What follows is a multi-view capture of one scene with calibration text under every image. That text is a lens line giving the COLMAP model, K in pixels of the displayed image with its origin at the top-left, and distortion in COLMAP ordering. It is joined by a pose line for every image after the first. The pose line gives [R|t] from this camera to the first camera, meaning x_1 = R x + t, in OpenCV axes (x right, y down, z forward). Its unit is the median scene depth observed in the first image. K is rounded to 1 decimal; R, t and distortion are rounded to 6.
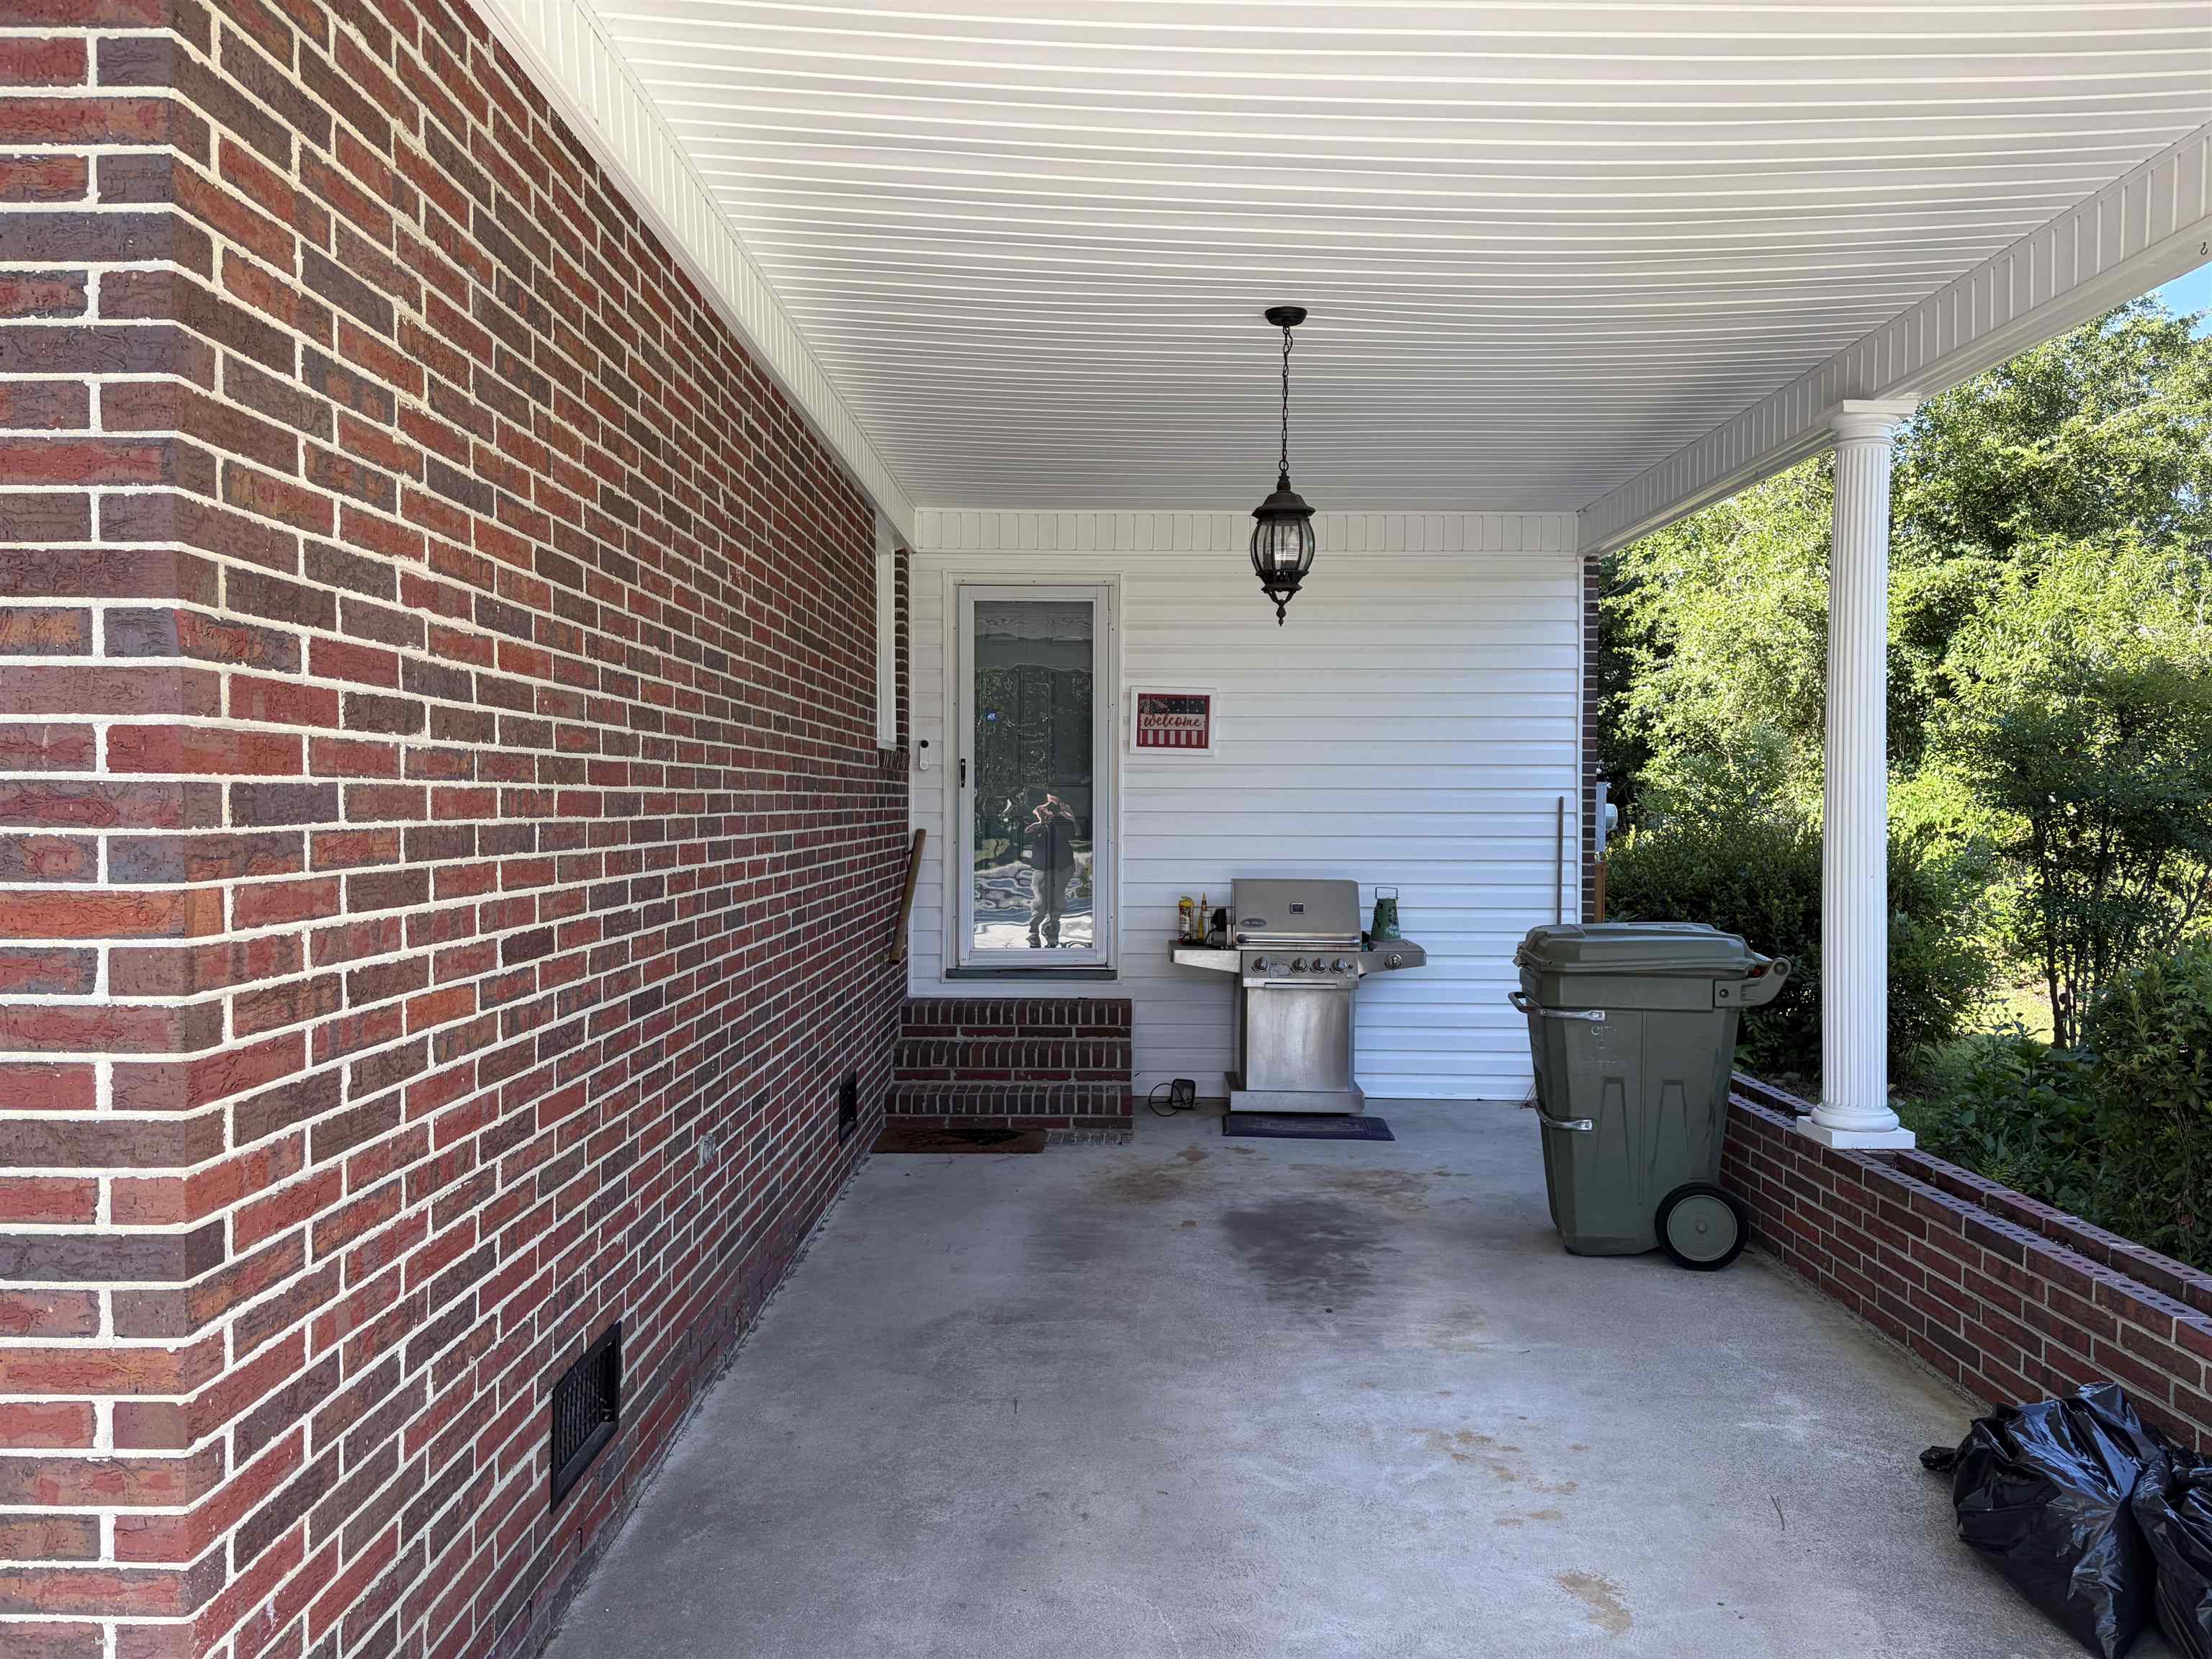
lens RADIAL K [[1657.9, 0, 1111.6], [0, 1657.9, 825.1], [0, 0, 1]] dist [0.056504, -0.037820]
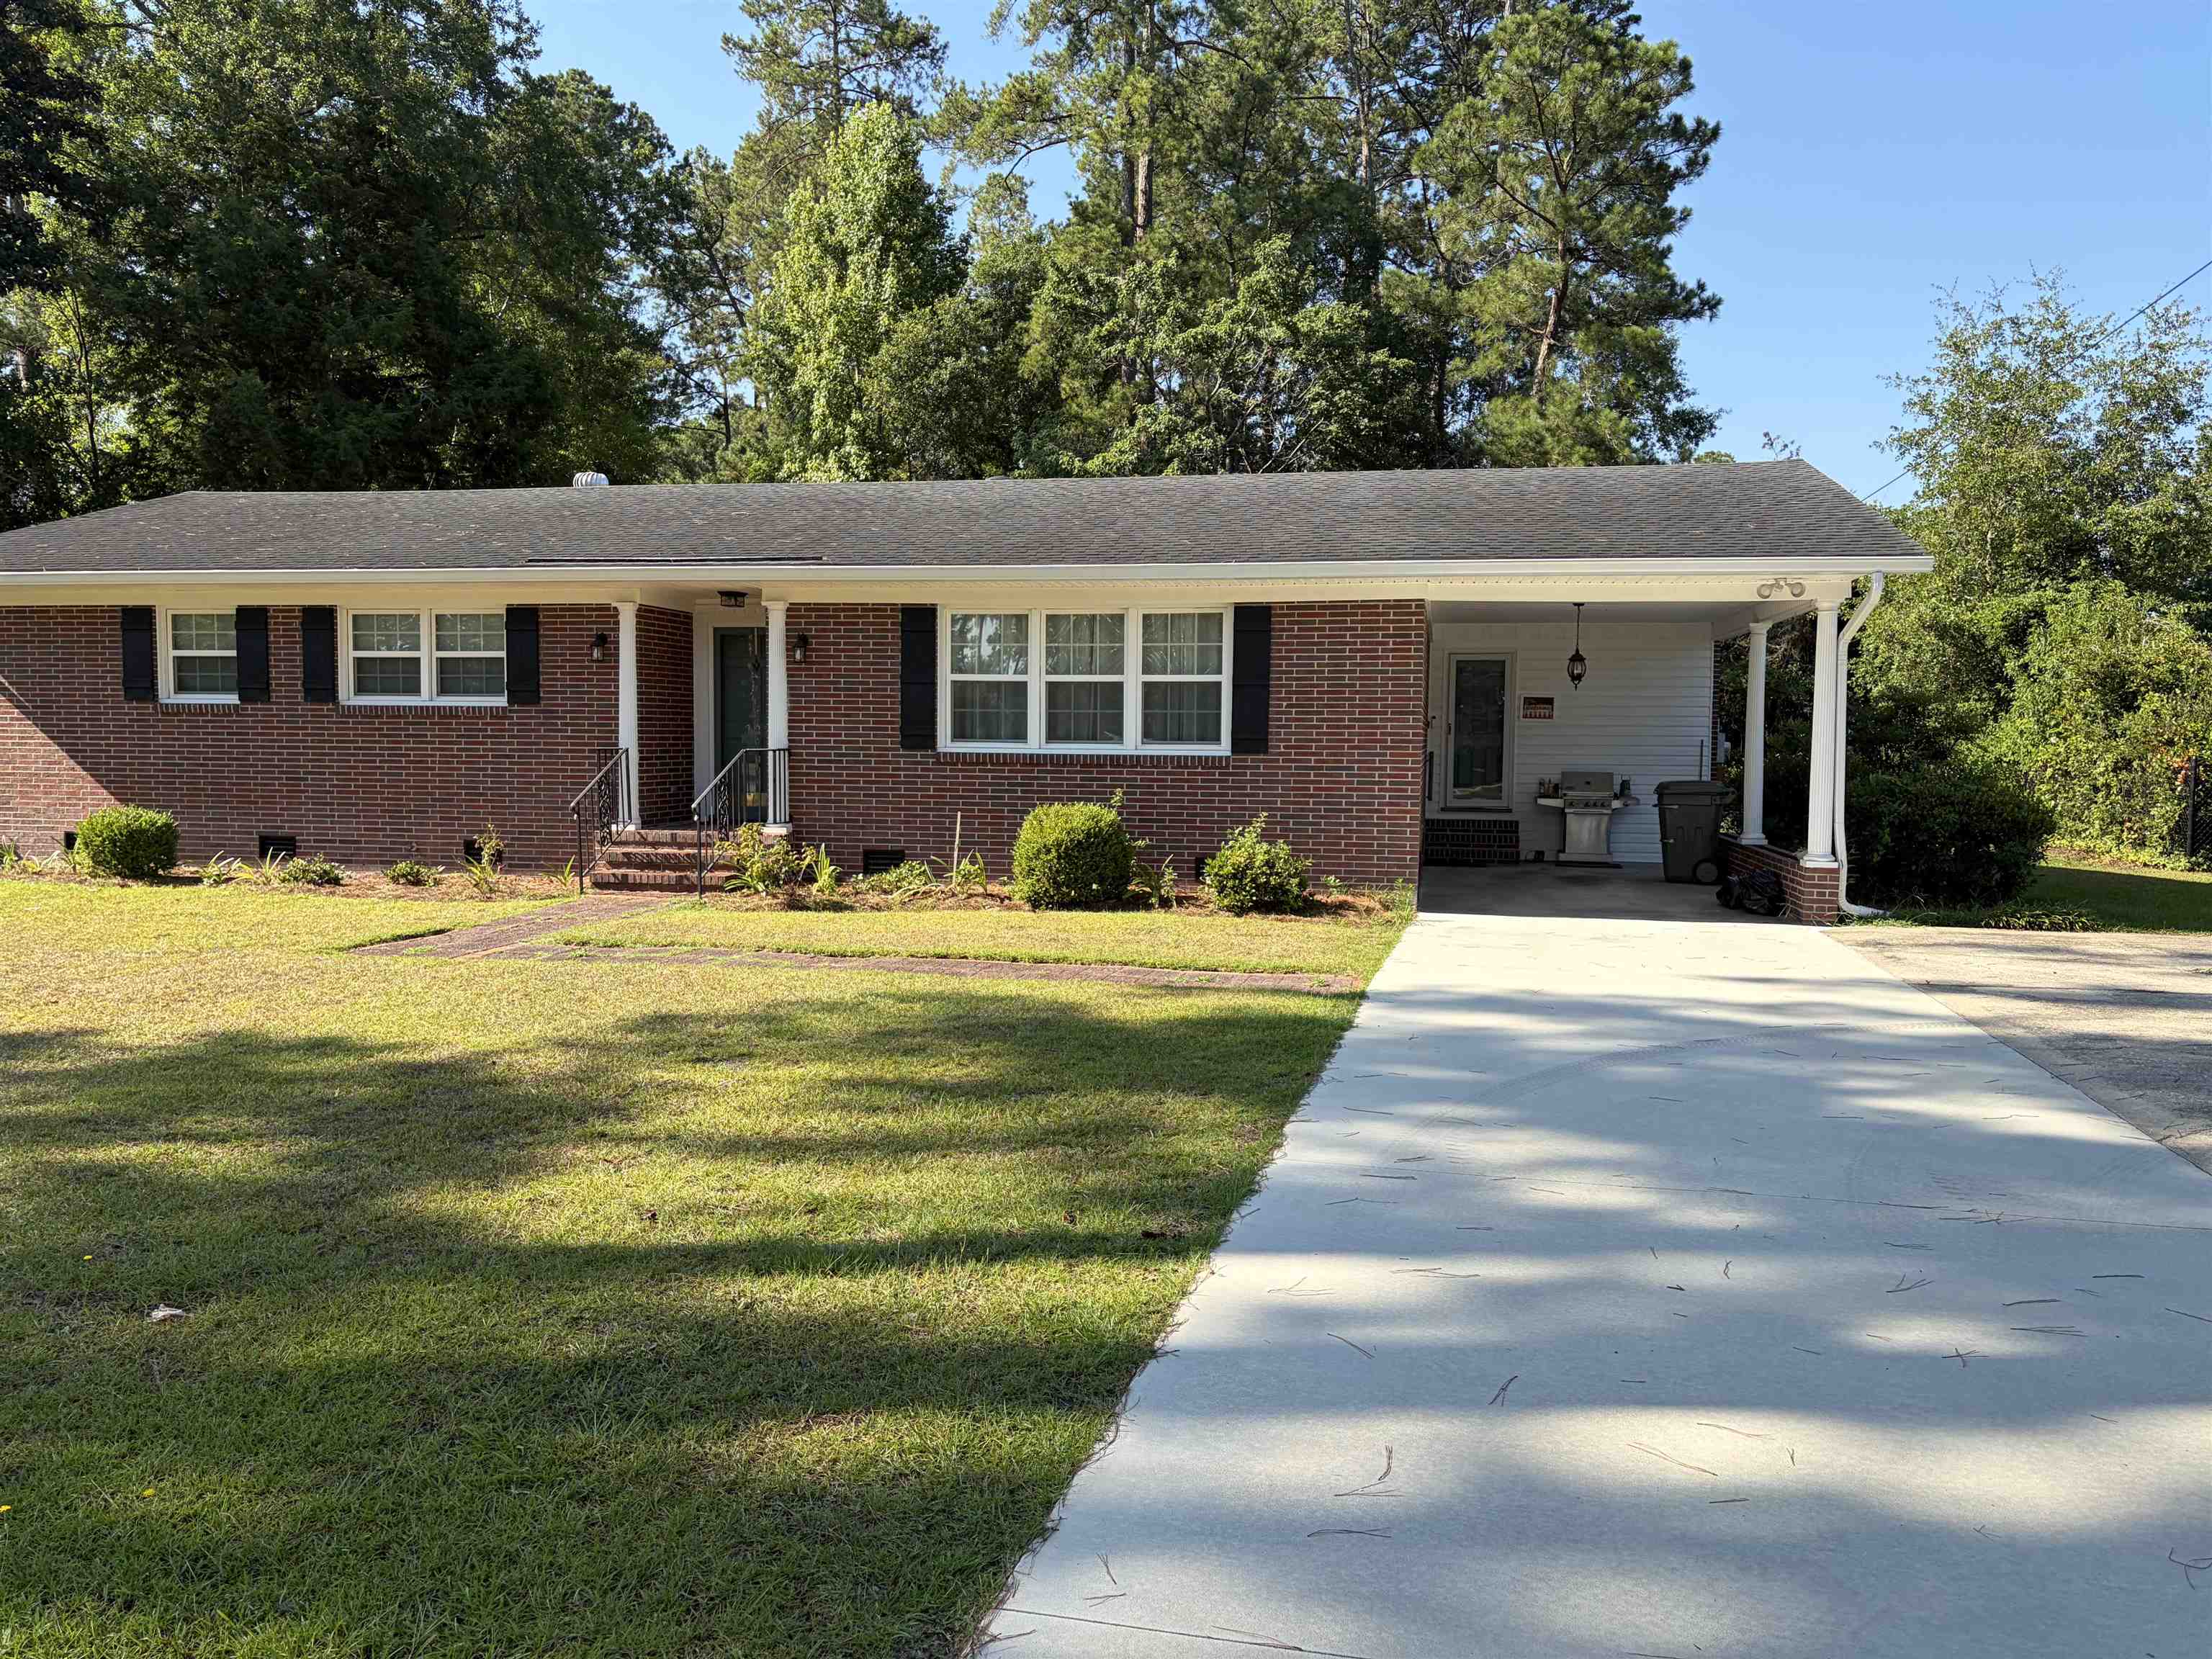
lens RADIAL K [[1657.9, 0, 1121.1], [0, 1657.9, 843.6], [0, 0, 1]] dist [0.056504, -0.037820]
pose [[0.981431, 0.016791, -0.191081, -0.099236], [-0.007538, 0.998768, 0.049050, 0.022561], [0.191670, -0.046698, 0.980348, -1.610096]]
